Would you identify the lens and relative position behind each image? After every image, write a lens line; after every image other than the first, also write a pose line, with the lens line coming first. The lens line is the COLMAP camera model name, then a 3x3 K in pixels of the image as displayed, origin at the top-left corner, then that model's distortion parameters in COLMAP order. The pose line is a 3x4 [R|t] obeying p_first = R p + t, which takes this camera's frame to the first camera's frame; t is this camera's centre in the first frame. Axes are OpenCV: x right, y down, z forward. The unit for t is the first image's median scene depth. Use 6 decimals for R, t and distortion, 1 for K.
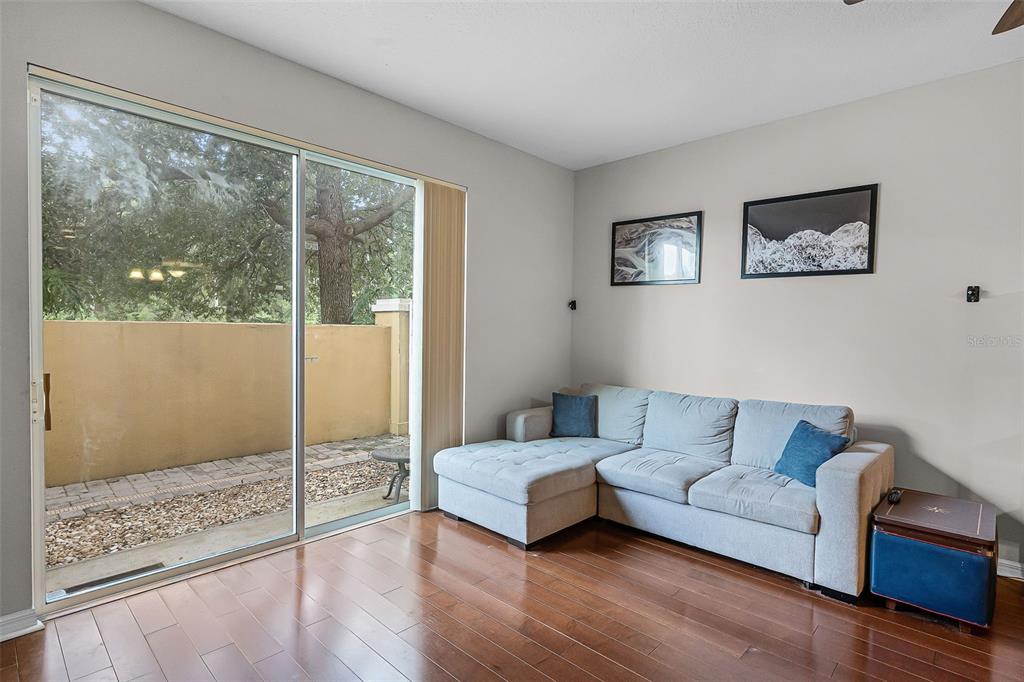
lens RADIAL K [[501.8, 0, 529.8], [0, 501.8, 345.3], [0, 0, 1]] dist [-0.002148, -0.000361]
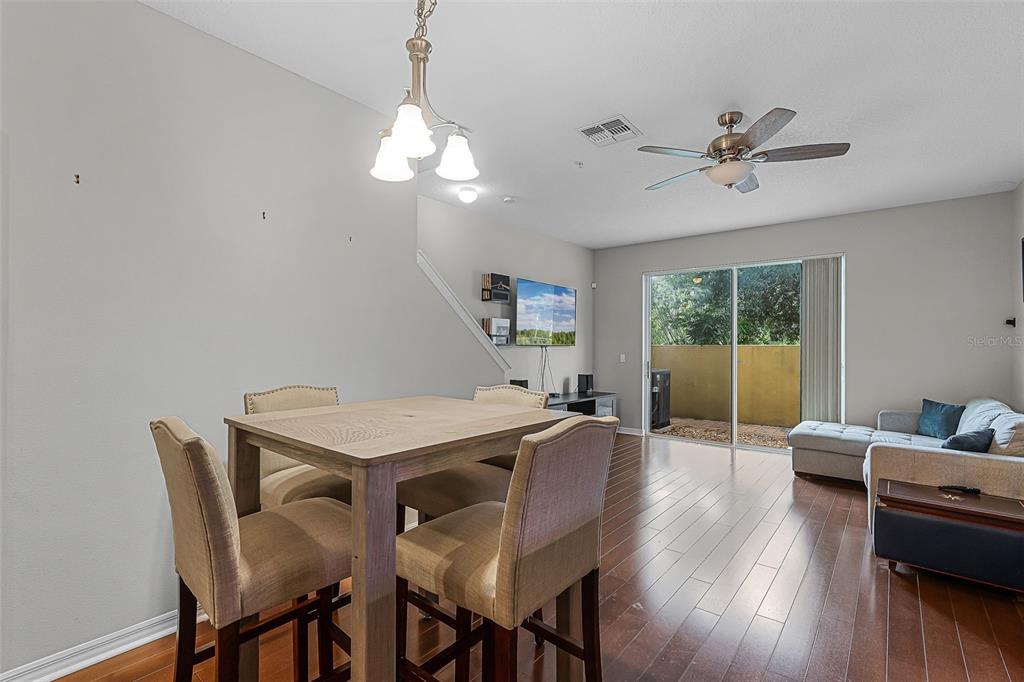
lens RADIAL K [[452.1, 0, 517.2], [0, 452.1, 336.3], [0, 0, 1]] dist [-0.001917, -0.000071]
pose [[0.046032, -0.025652, -0.998611, 1.229810], [-0.042272, 0.998725, -0.027604, 0.019713], [0.998045, 0.043484, 0.044889, -0.045573]]
